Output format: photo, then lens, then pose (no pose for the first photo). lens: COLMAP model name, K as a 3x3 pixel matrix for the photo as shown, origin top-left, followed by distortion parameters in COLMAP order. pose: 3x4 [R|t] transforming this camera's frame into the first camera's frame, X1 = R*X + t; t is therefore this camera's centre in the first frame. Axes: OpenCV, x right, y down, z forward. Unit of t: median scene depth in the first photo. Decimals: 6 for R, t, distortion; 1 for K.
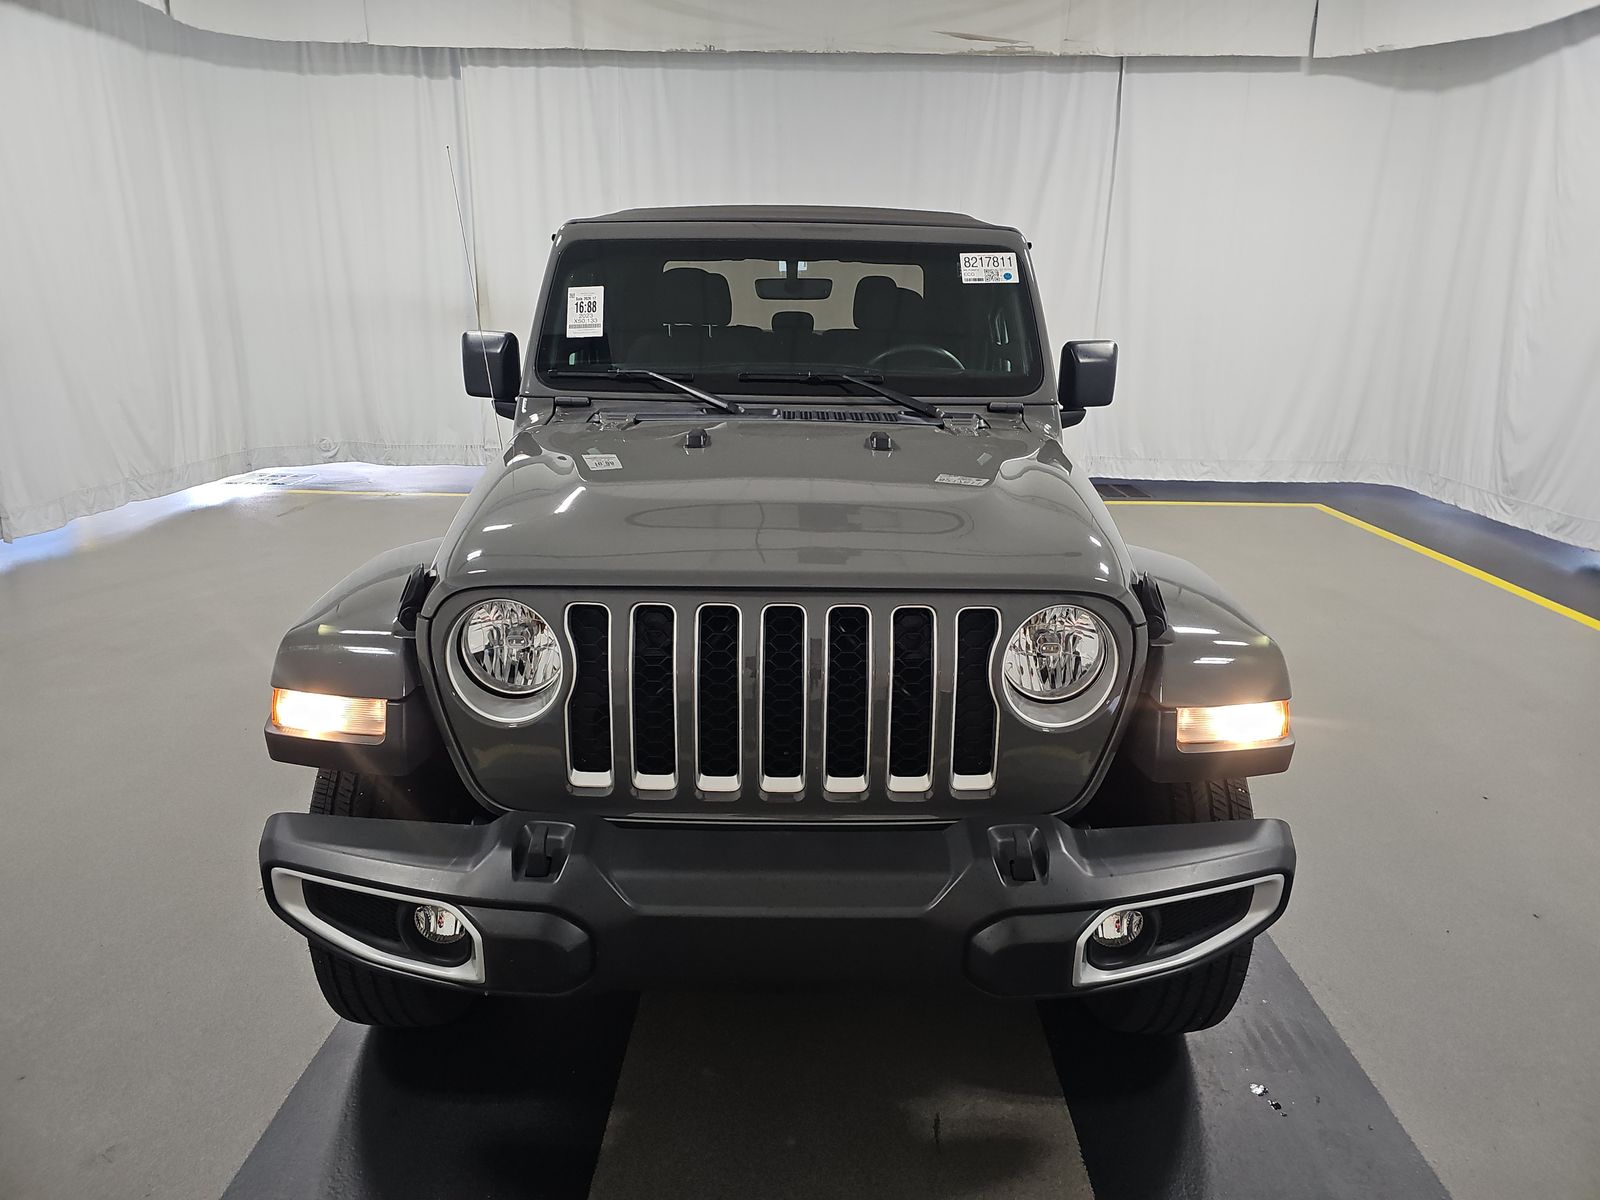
lens RADIAL K [[1088.6, 0, 799.8], [0, 1088.6, 588.7], [0, 0, 1]] dist [0.052250, -0.041788]
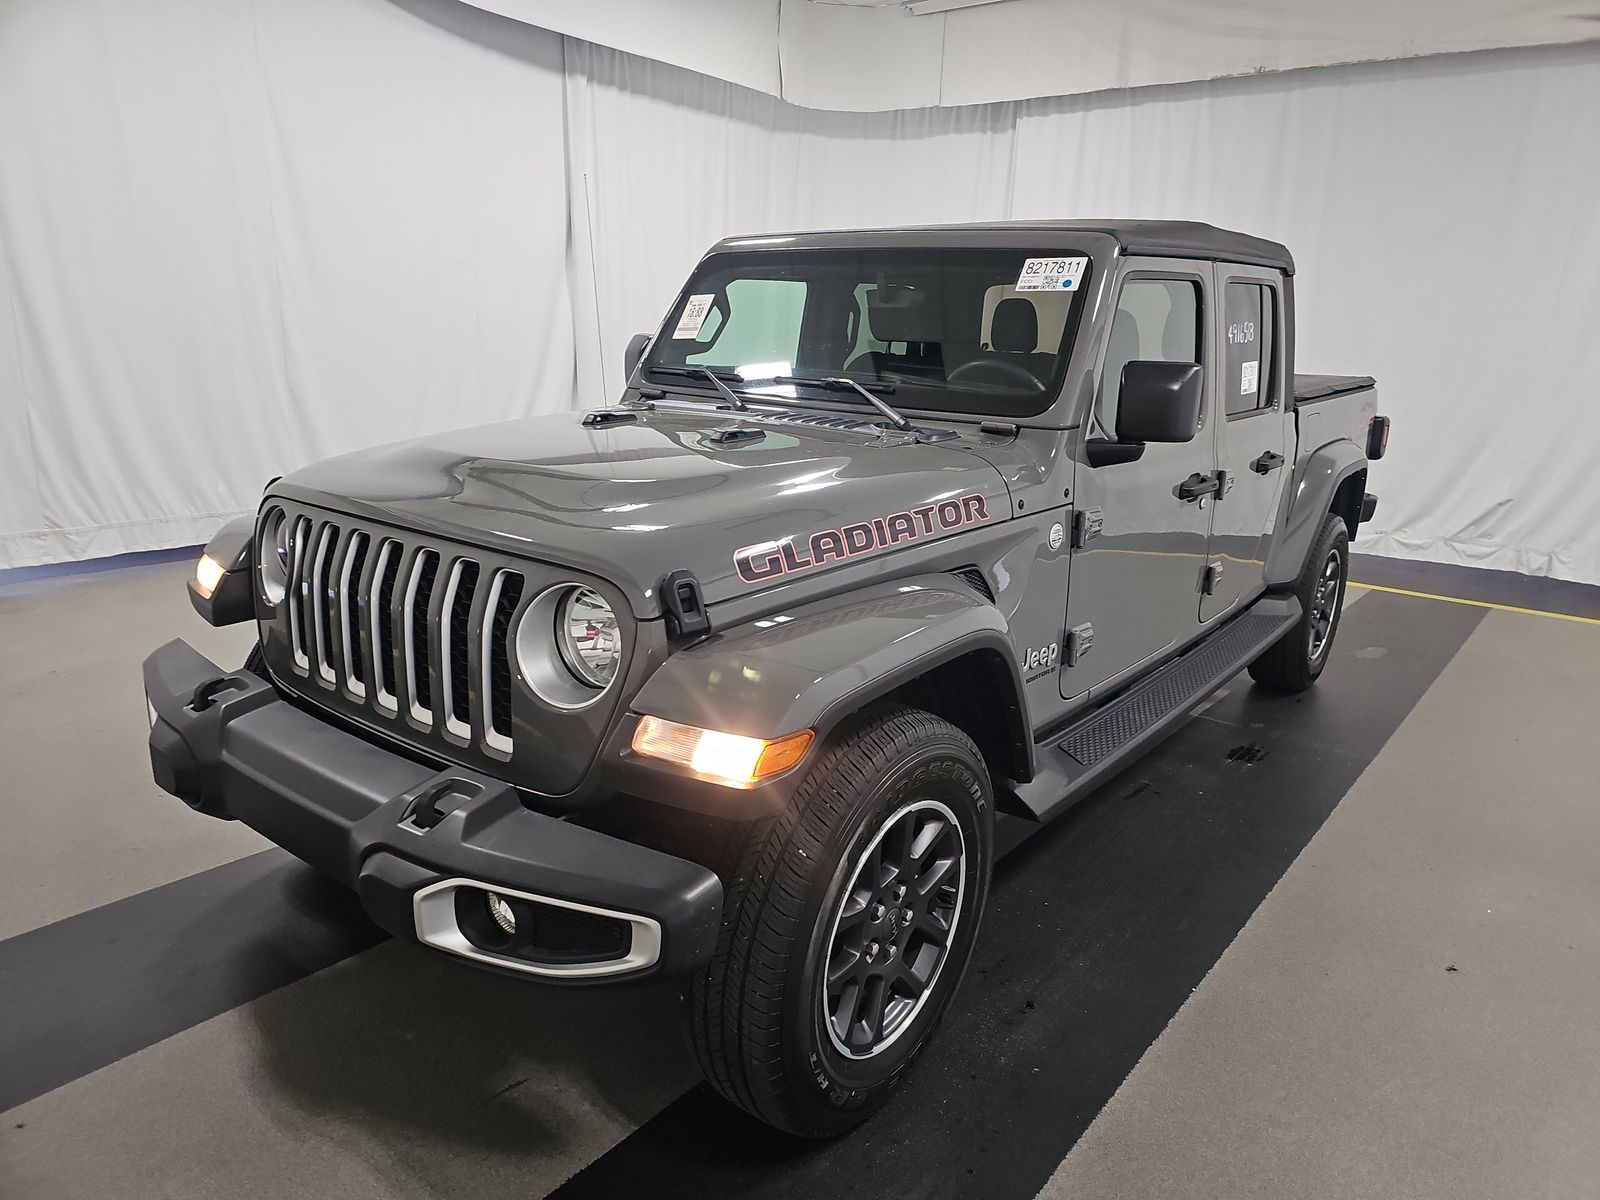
lens RADIAL K [[1088.6, 0, 799.8], [0, 1088.6, 609.2], [0, 0, 1]] dist [0.052250, -0.041788]
pose [[0.787547, 0.172460, -0.591631, 0.238848], [-0.192936, 0.980781, 0.029069, -0.006952], [0.585274, 0.091254, 0.805684, 0.082493]]
